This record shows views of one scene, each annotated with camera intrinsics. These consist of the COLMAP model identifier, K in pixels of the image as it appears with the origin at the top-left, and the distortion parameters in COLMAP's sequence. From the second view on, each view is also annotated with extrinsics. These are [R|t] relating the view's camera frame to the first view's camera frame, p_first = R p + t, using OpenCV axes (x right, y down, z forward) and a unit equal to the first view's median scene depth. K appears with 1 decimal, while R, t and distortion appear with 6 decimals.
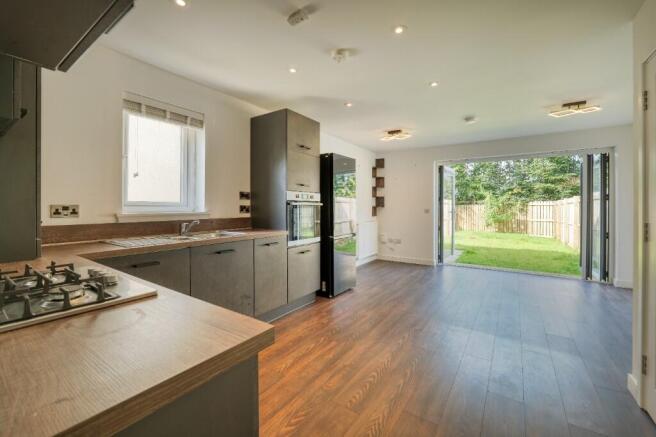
lens RADIAL K [[272.8, 0, 327.4], [0, 272.8, 208.2], [0, 0, 1]] dist [-0.002641, -0.000051]
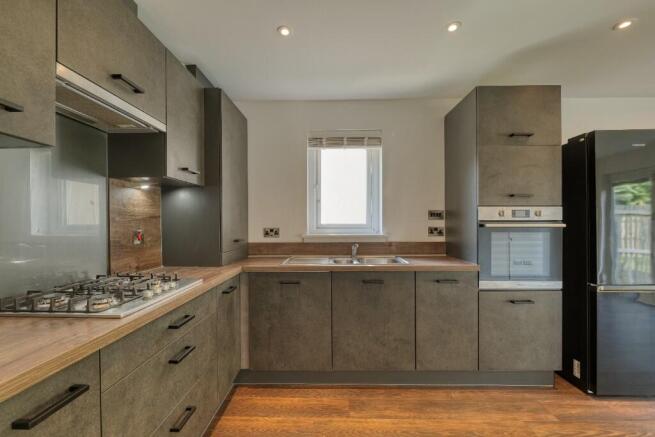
lens RADIAL K [[273.8, 0, 325.9], [0, 273.8, 225.1], [0, 0, 1]] dist [-0.003329, -0.000322]
pose [[0.547952, 0.001904, -0.836507, 0.211027], [0.000659, 0.999996, 0.002707, -0.019018], [0.836509, -0.002035, 0.547949, 0.297235]]
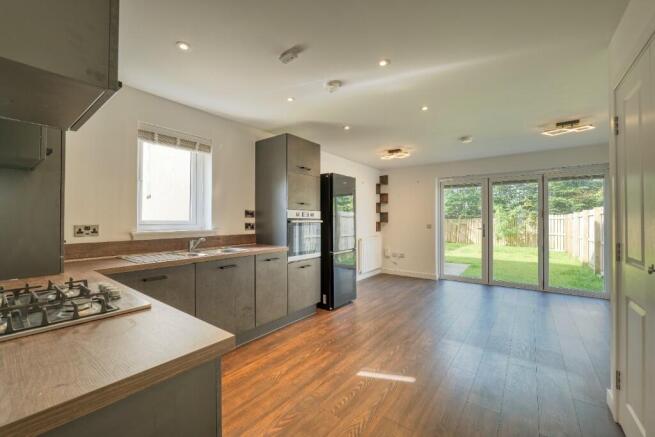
lens RADIAL K [[266.8, 0, 327.5], [0, 266.8, 218.5], [0, 0, 1]] dist [-0.002410, -0.000400]
pose [[0.998871, -0.002252, -0.047459, 0.056885], [0.001733, 0.999938, -0.010966, -0.016254], [0.047481, 0.010871, 0.998813, -0.037700]]
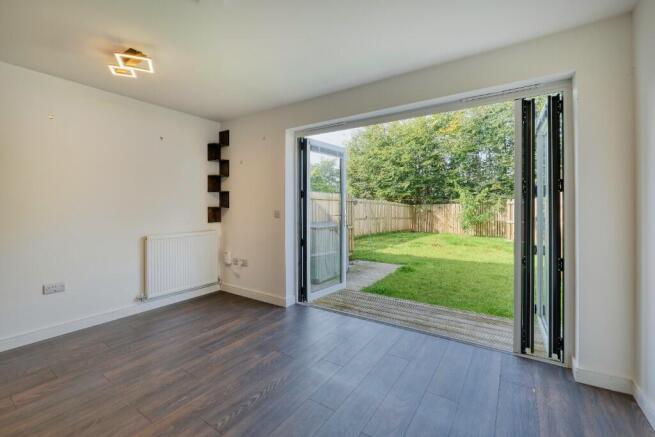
lens RADIAL K [[281.3, 0, 326.0], [0, 281.3, 209.5], [0, 0, 1]] dist [-0.001305, -0.000259]
pose [[0.999962, -0.005829, 0.006405, 0.872393], [0.005809, 0.999978, 0.003161, -0.001813], [-0.006423, -0.003123, 0.999974, 0.721683]]
